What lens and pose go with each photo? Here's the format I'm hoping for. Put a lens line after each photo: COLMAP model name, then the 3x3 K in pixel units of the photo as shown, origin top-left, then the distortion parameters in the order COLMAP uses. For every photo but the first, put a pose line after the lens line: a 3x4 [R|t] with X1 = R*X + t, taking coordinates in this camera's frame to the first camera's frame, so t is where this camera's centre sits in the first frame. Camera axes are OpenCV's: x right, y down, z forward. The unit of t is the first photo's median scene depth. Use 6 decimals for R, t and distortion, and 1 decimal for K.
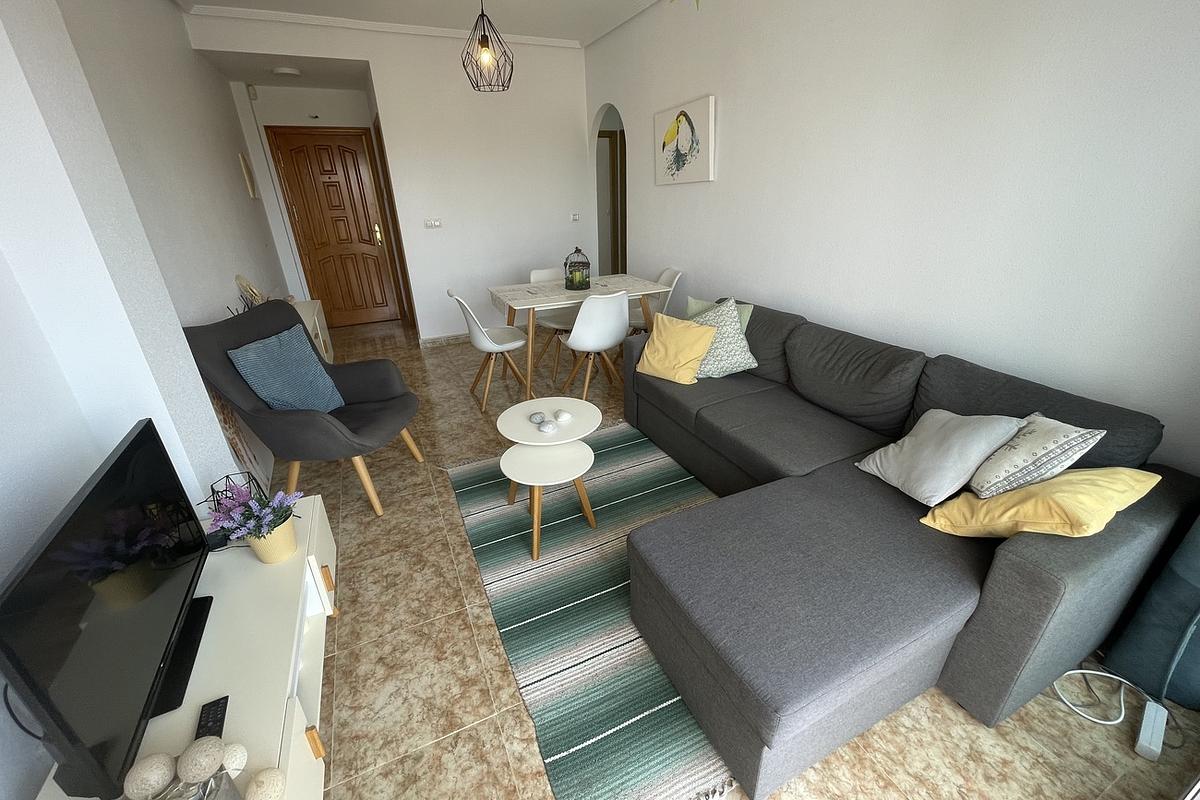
lens RADIAL K [[486.3, 0, 598.9], [0, 486.3, 400.5], [0, 0, 1]] dist [-0.000342, 0.000050]
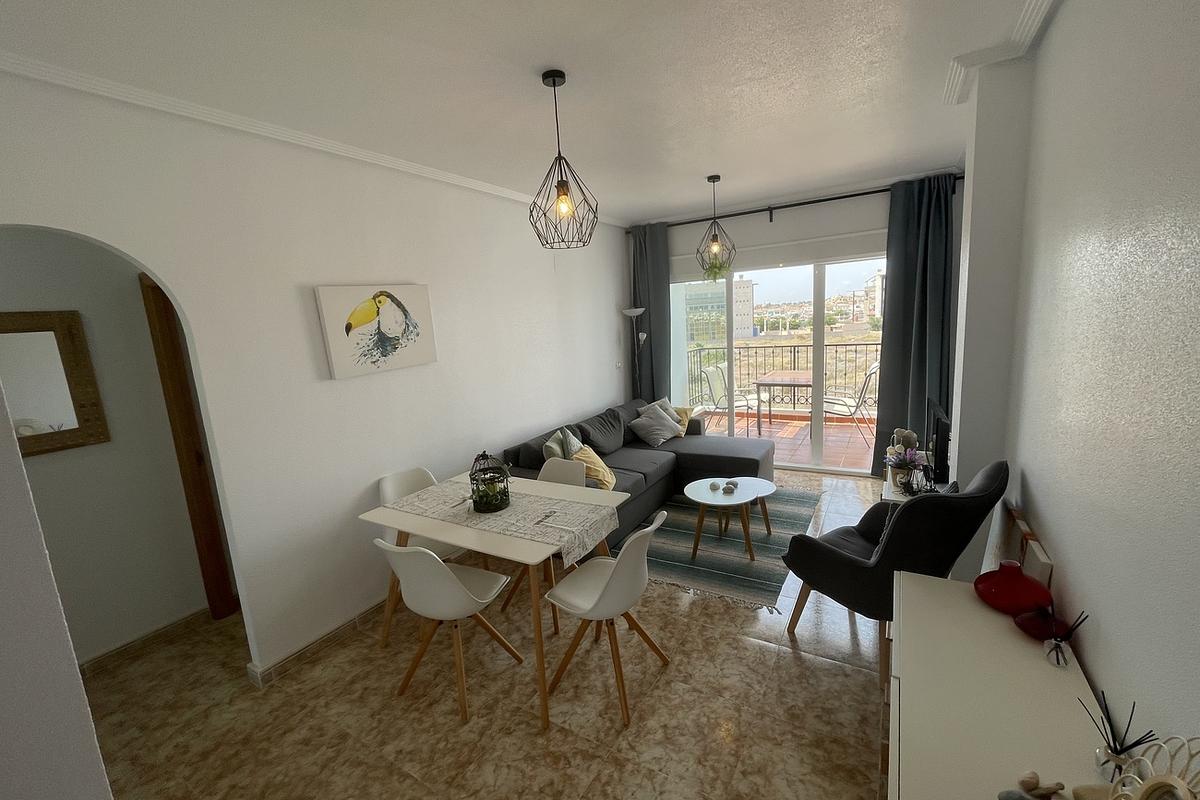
lens RADIAL K [[486.3, 0, 600.6], [0, 486.3, 400.7], [0, 0, 1]] dist [-0.000342, 0.000050]
pose [[-0.557036, -0.077957, 0.826821, -0.724963], [0.410501, 0.839614, 0.355721, -0.569101], [-0.721941, 0.537561, -0.435694, 1.169829]]
